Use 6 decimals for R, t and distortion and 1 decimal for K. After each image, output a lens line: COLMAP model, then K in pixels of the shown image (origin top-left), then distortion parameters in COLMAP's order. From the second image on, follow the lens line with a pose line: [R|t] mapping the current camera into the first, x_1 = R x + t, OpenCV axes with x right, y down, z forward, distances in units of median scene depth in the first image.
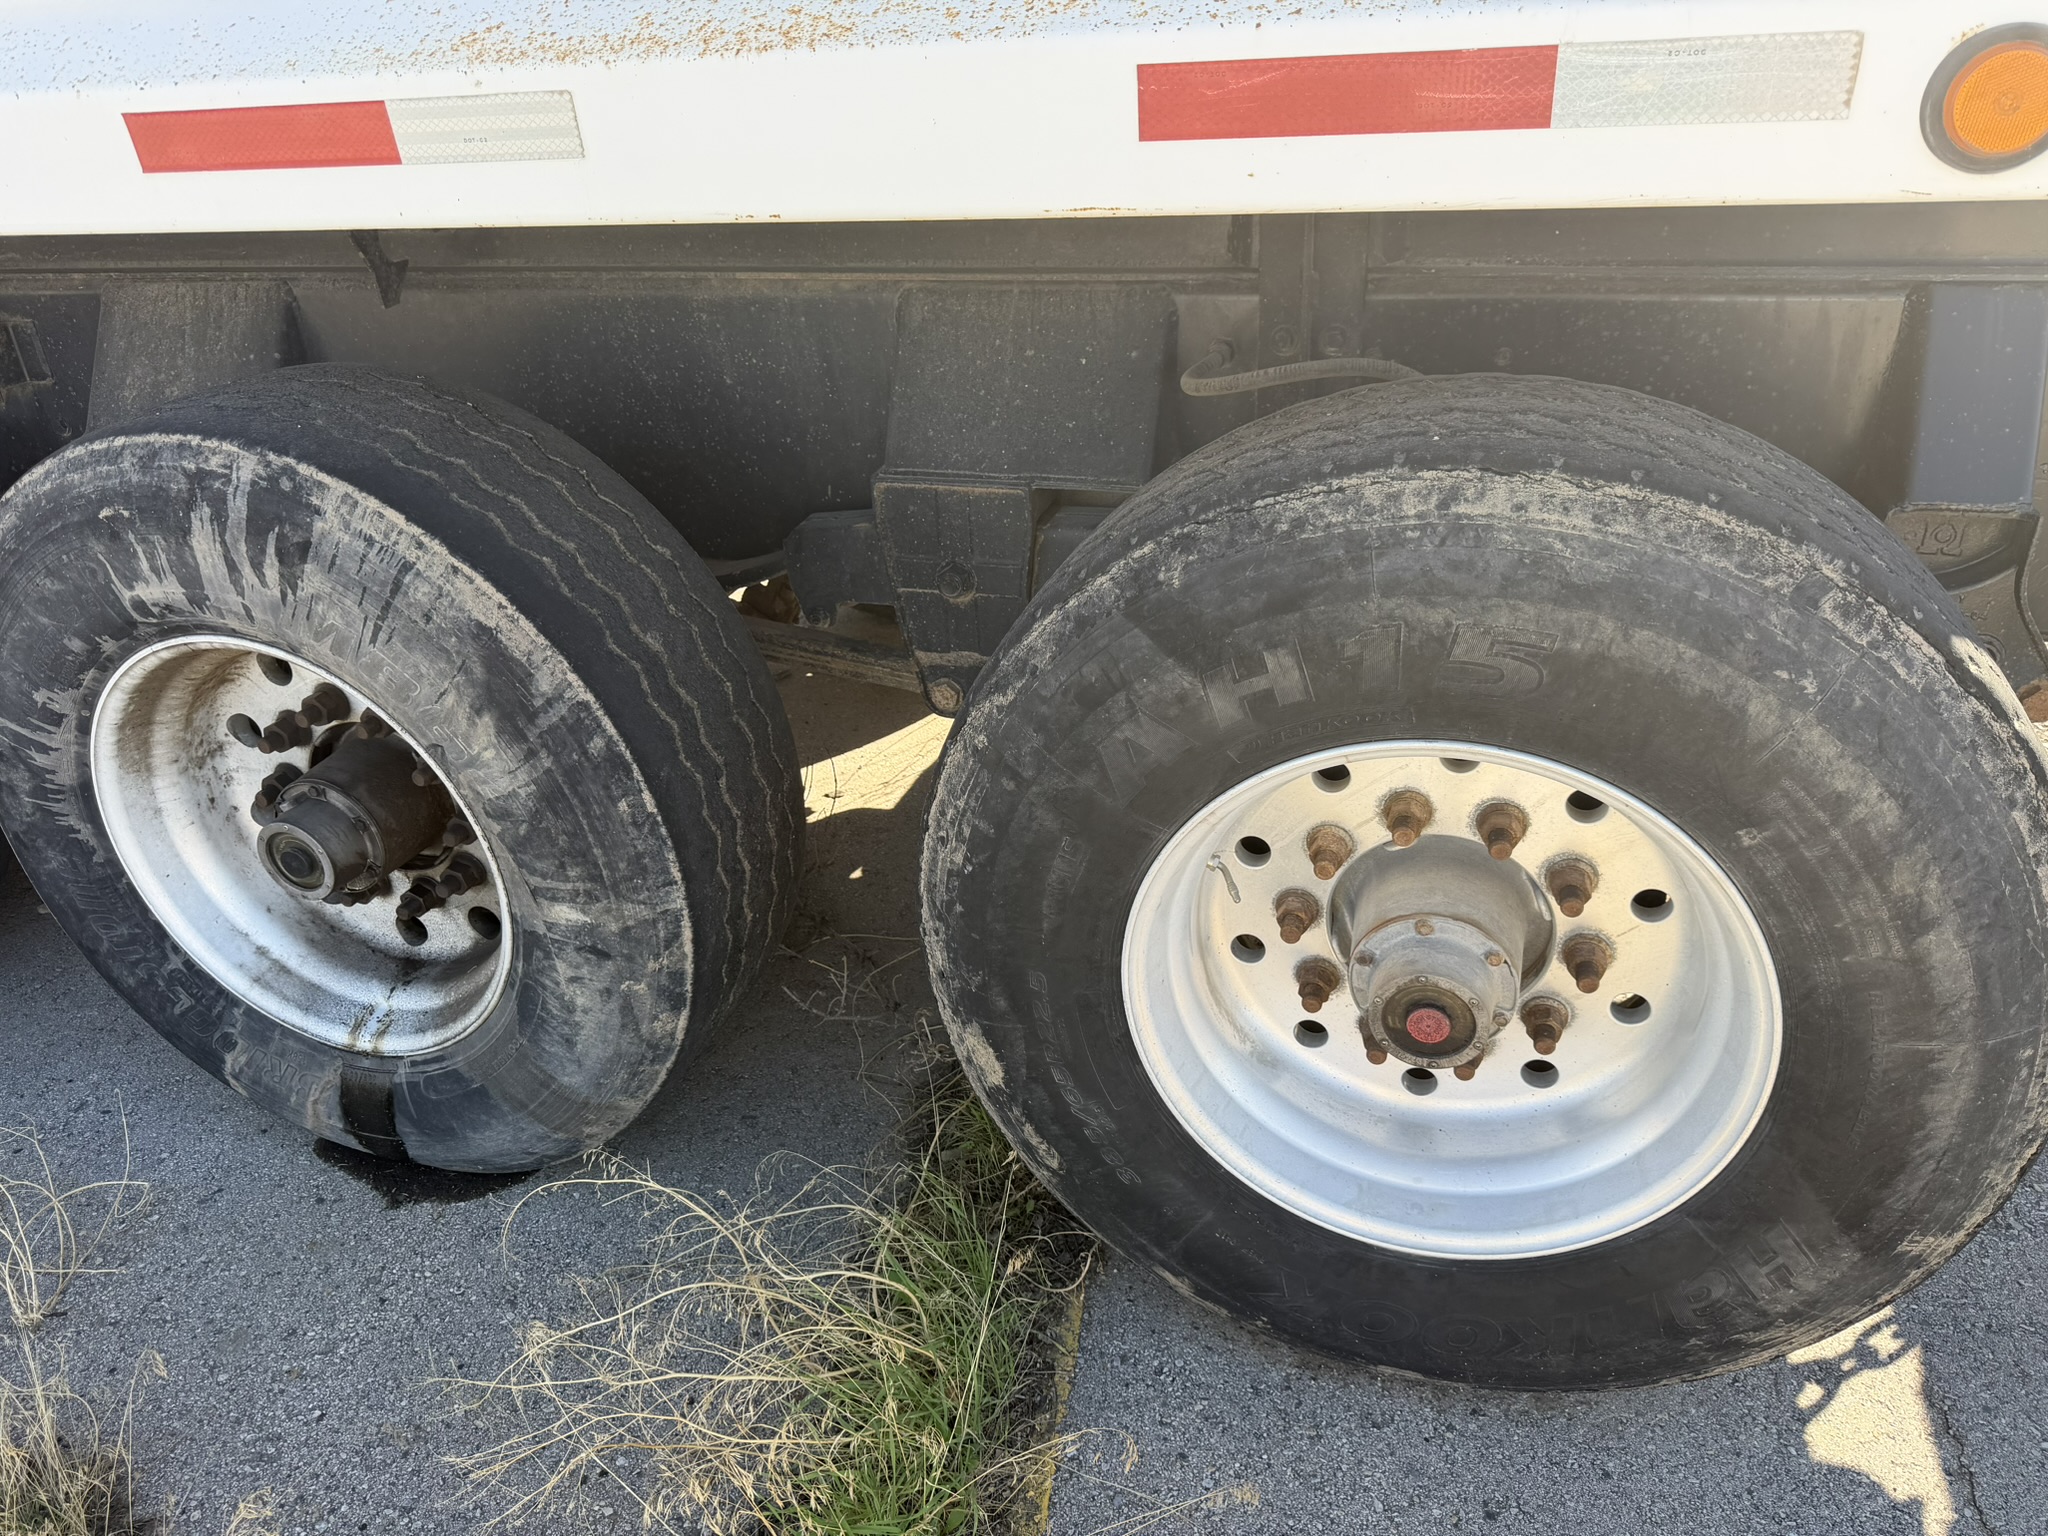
lens RADIAL K [[1432.6, 0, 1037.4], [0, 1432.6, 767.3], [0, 0, 1]] dist [0.095500, -0.147626]
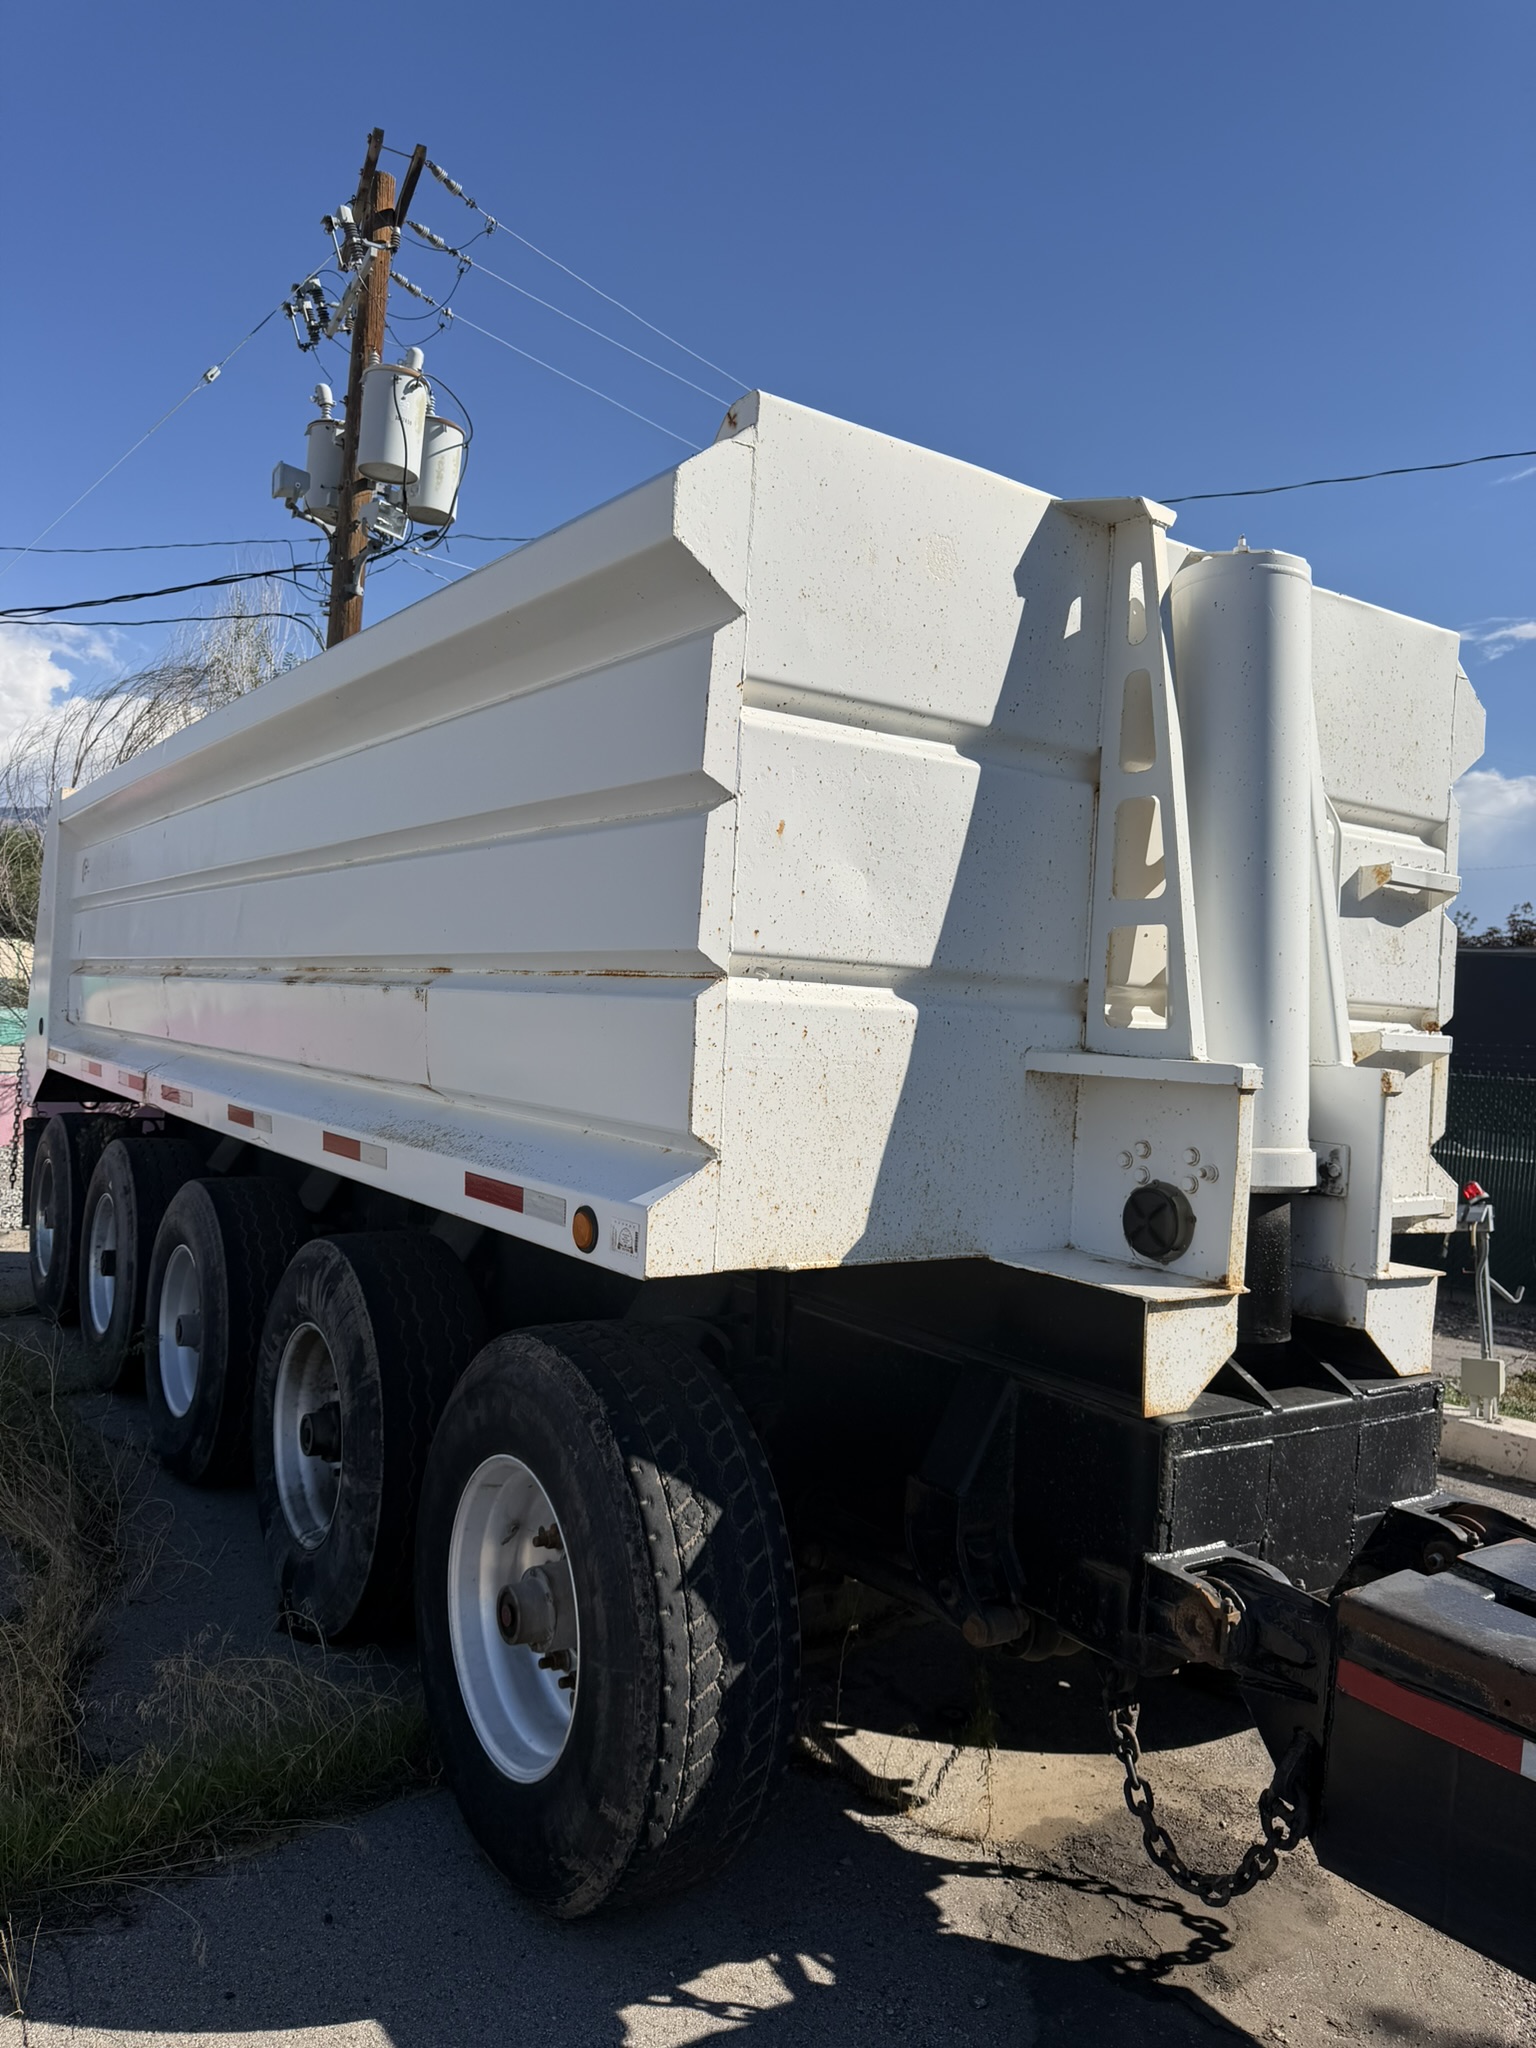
lens RADIAL K [[1407.7, 0, 770.1], [0, 1407.7, 1021.1], [0, 0, 1]] dist [0.148932, -0.201603]
pose [[0.783934, 0.098120, -0.613041, 1.503228], [-0.377676, 0.859081, -0.345458, 0.014320], [0.492755, 0.502347, 0.710521, -0.602388]]
